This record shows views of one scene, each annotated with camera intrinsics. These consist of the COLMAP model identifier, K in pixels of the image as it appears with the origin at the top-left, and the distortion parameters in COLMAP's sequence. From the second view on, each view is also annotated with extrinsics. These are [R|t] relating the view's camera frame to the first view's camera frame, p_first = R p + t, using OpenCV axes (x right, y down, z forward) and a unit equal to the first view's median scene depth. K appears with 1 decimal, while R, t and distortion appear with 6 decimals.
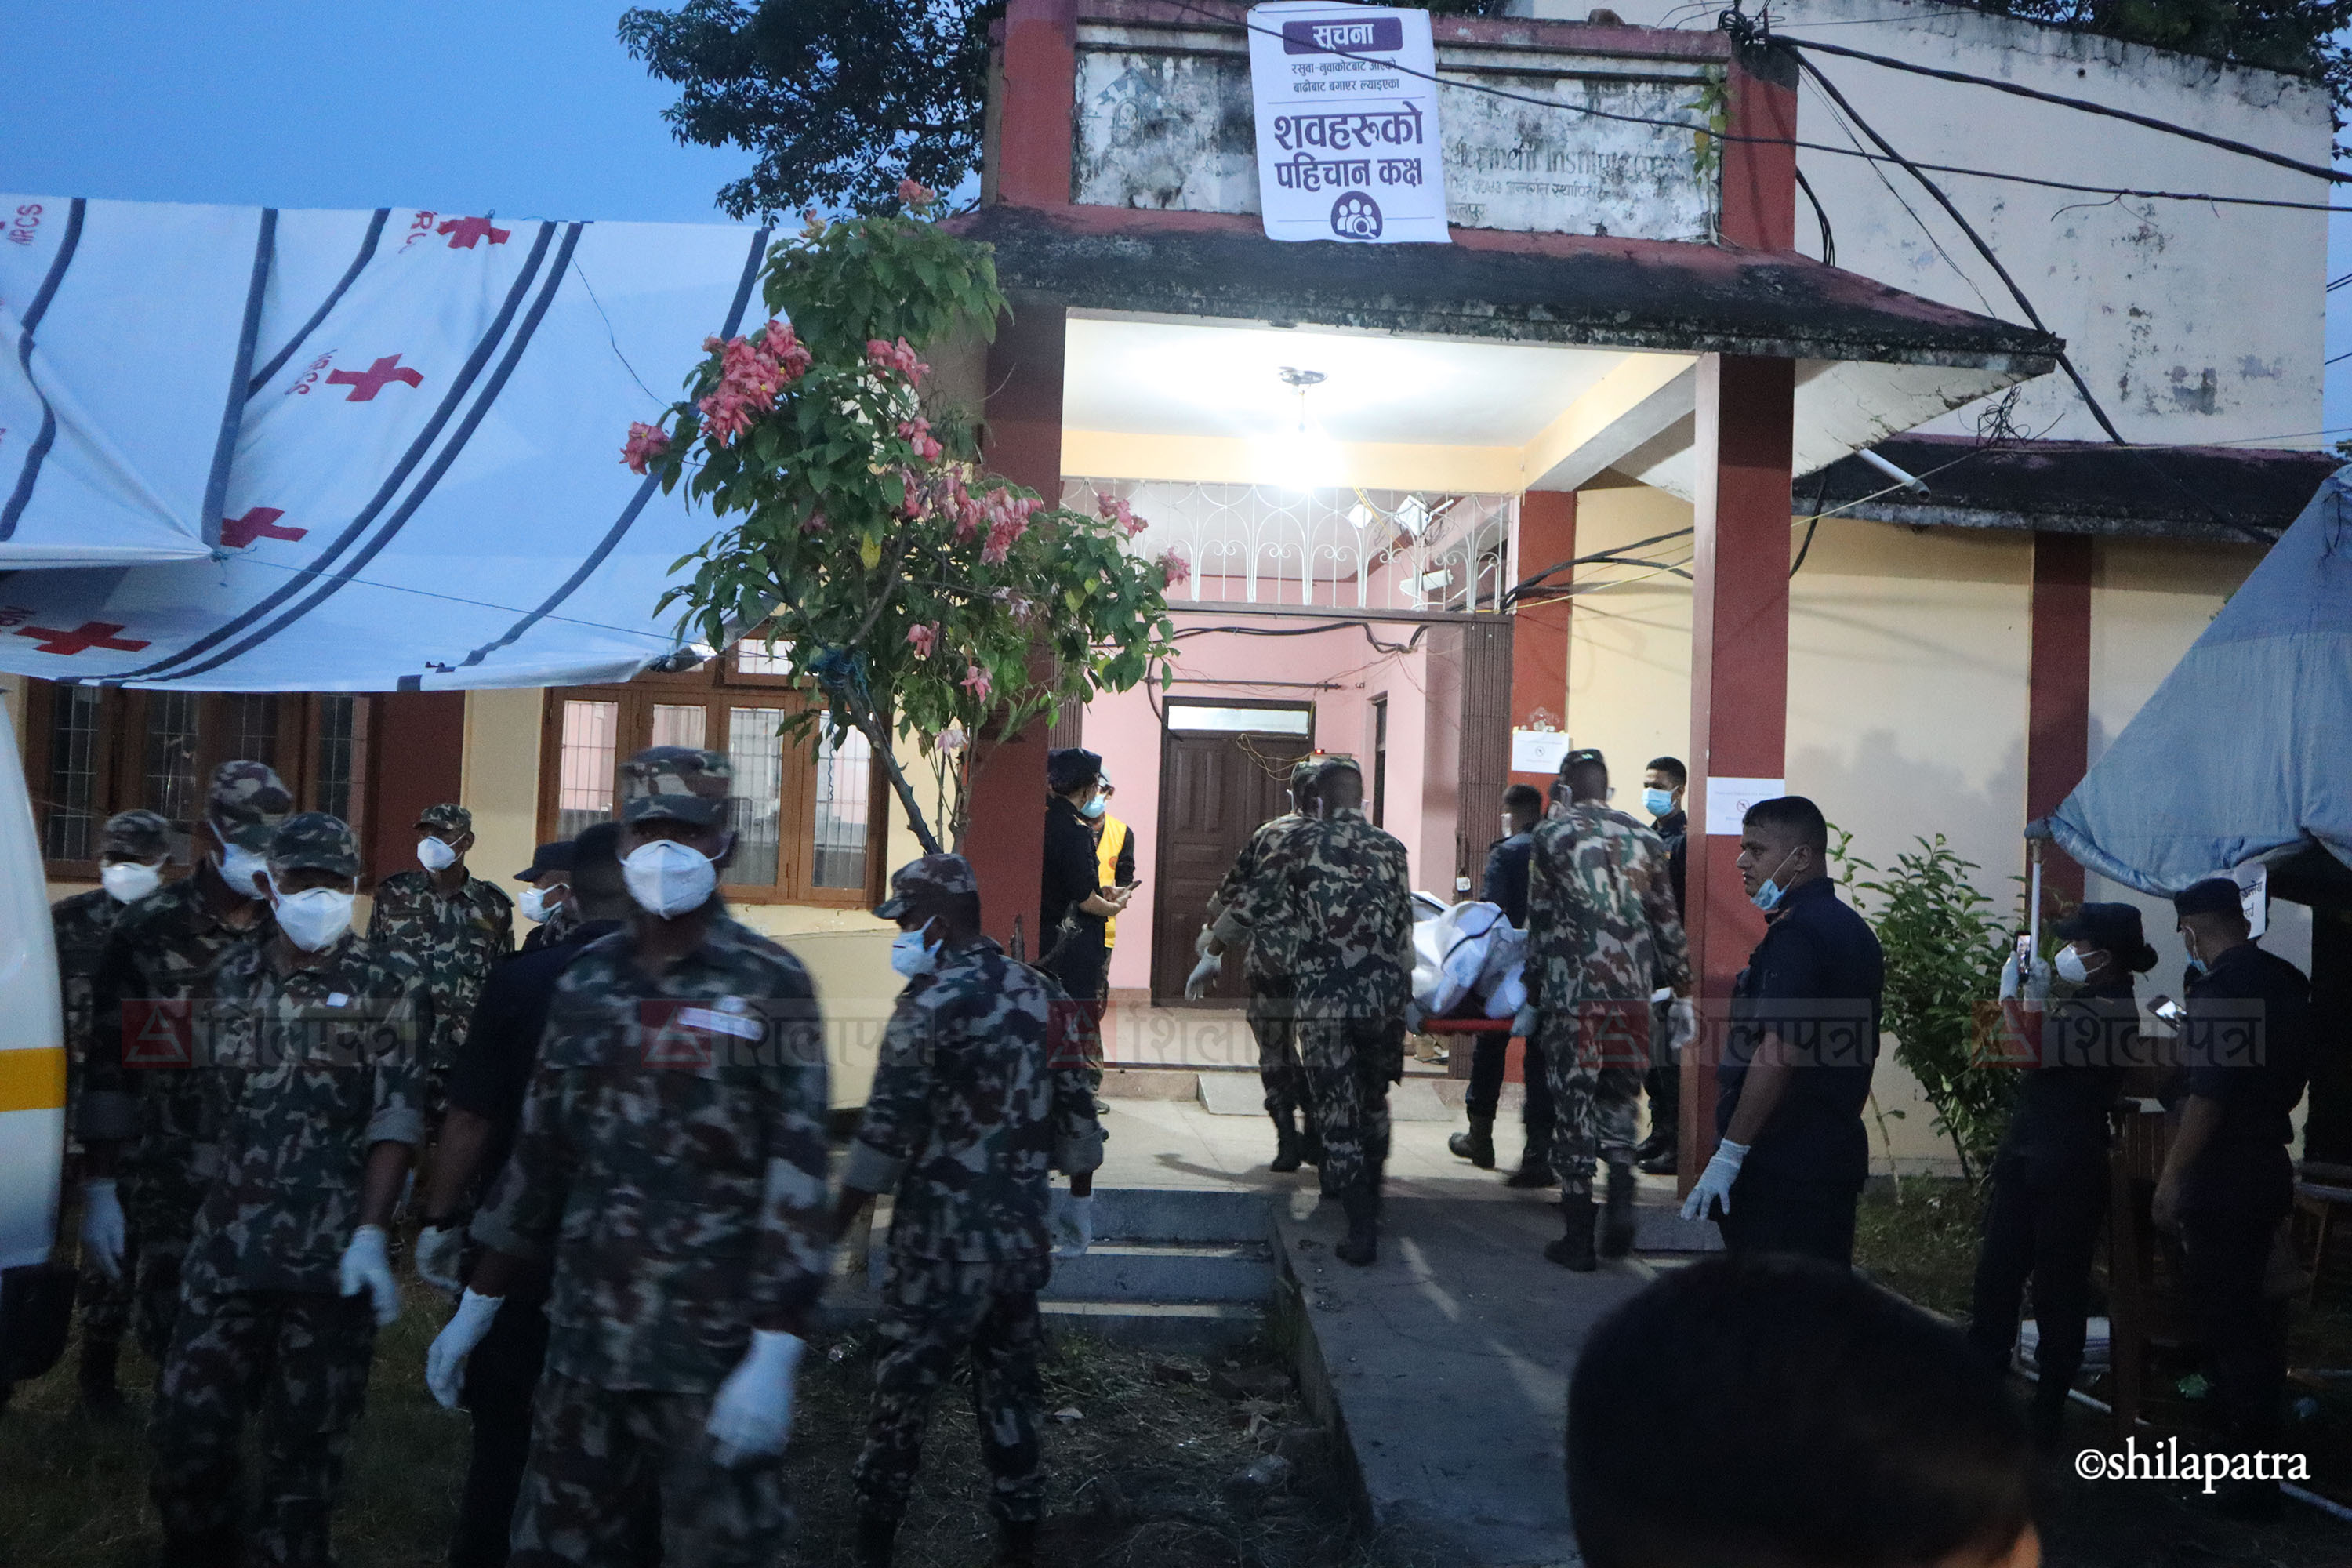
lens RADIAL K [[2481.5, 0, 1196.4], [0, 2481.5, 777.7], [0, 0, 1]] dist [0.010042, 0.000000]
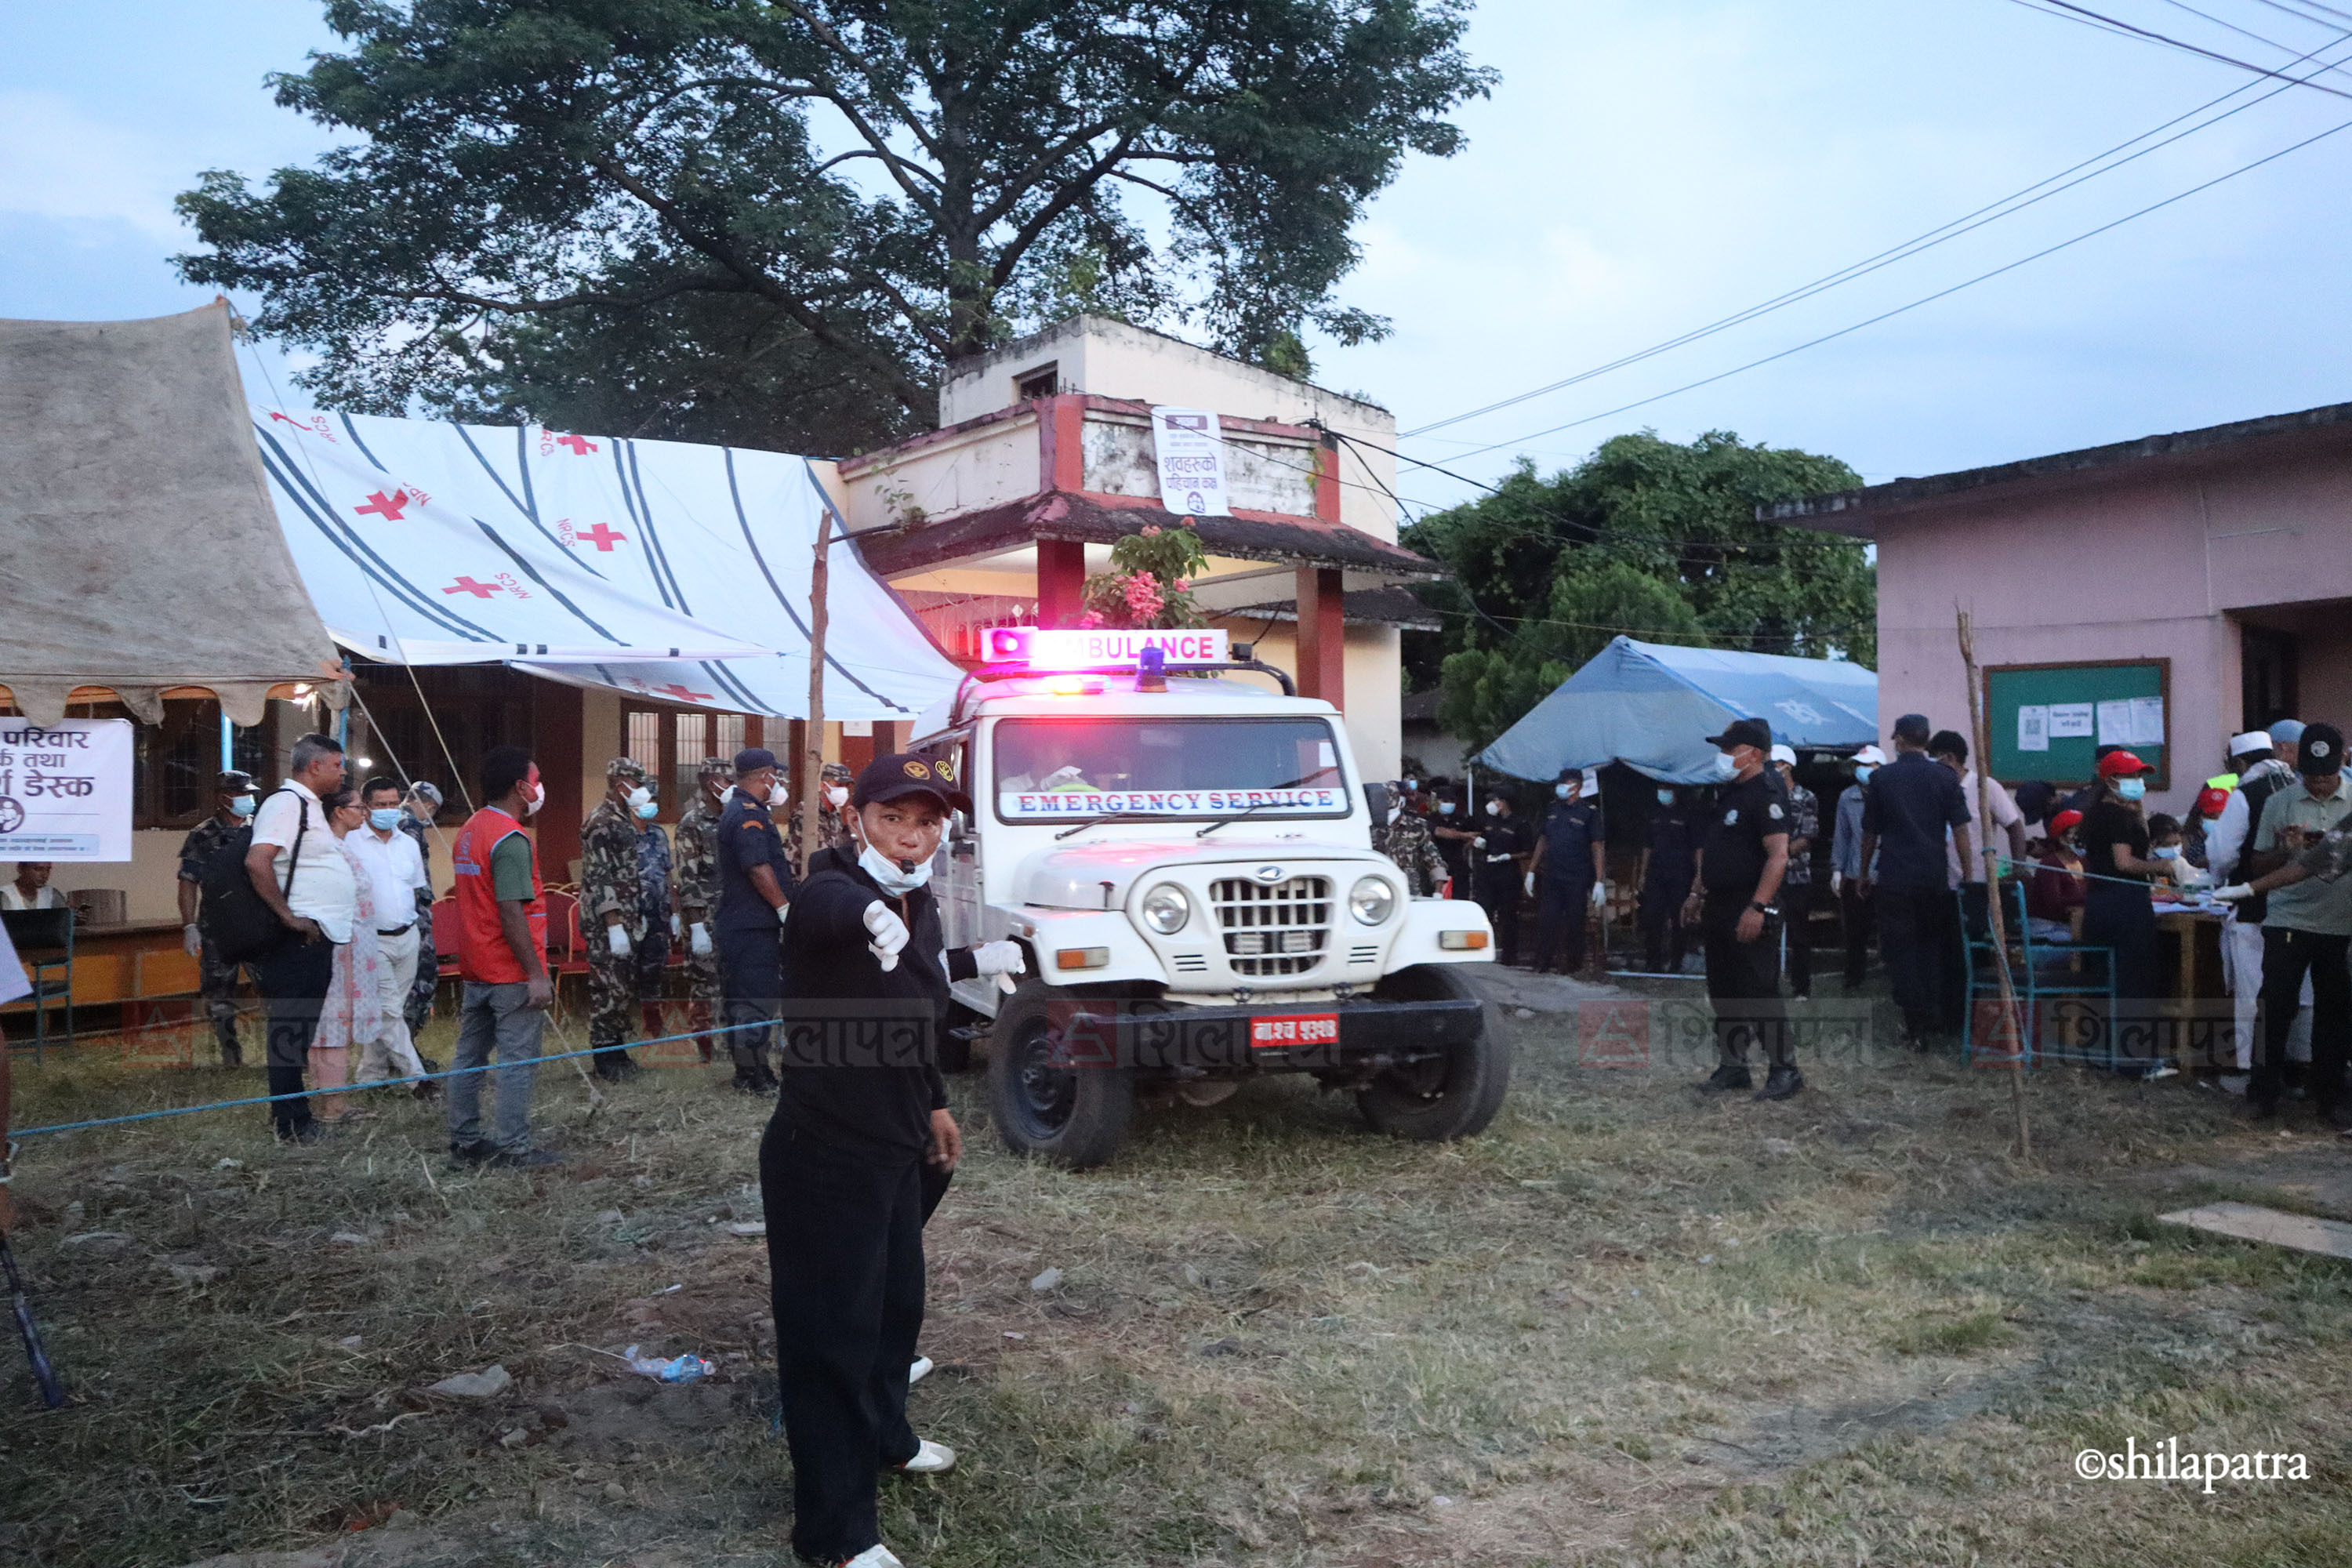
lens RADIAL K [[1876.8, 0, 1187.4], [0, 1876.8, 804.5], [0, 0, 1]] dist [-0.039636, 0.022545]
pose [[0.856095, -0.039723, 0.515289, -0.830720], [0.018179, 0.998739, 0.046790, -0.027309], [-0.516498, -0.030689, 0.855738, -0.480950]]
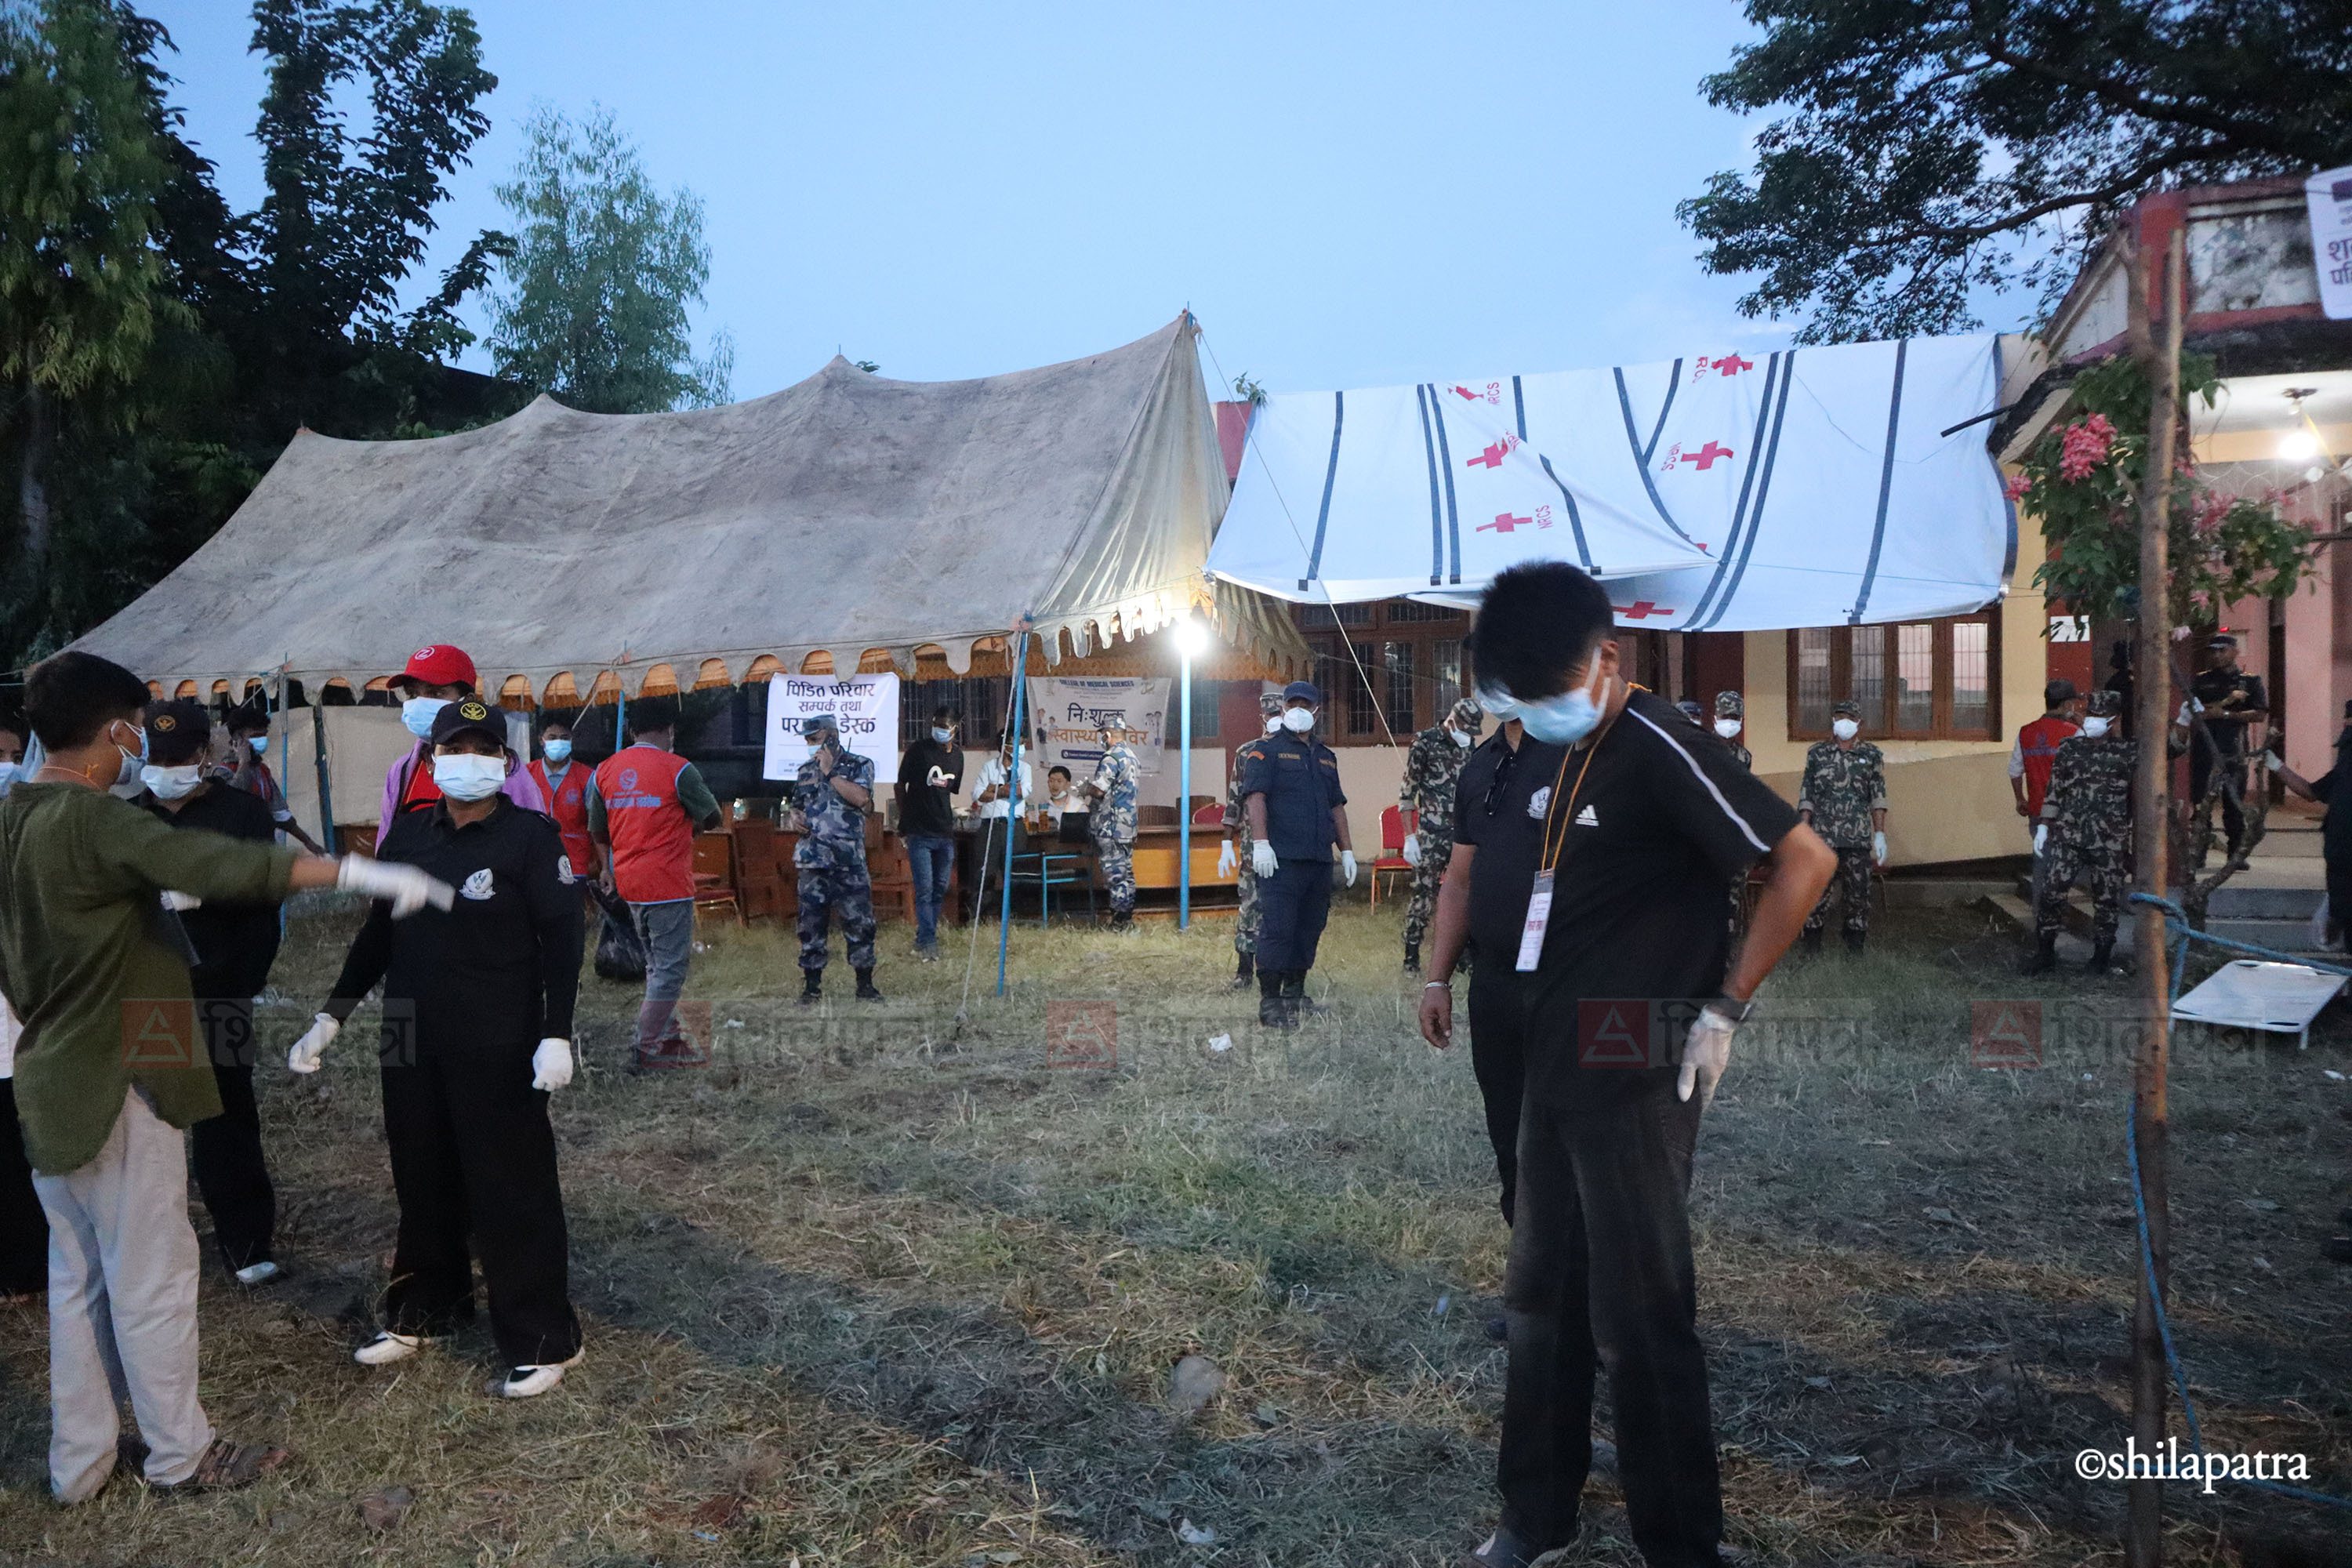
lens RADIAL K [[1625.9, 0, 1193.5], [0, 1625.9, 798.8], [0, 0, 1]] dist [-0.107666, 0.058642]
pose [[0.898004, -0.029858, -0.438973, -0.199370], [0.062376, 0.996257, 0.059838, -0.006392], [0.435544, -0.081117, 0.896505, -0.278944]]
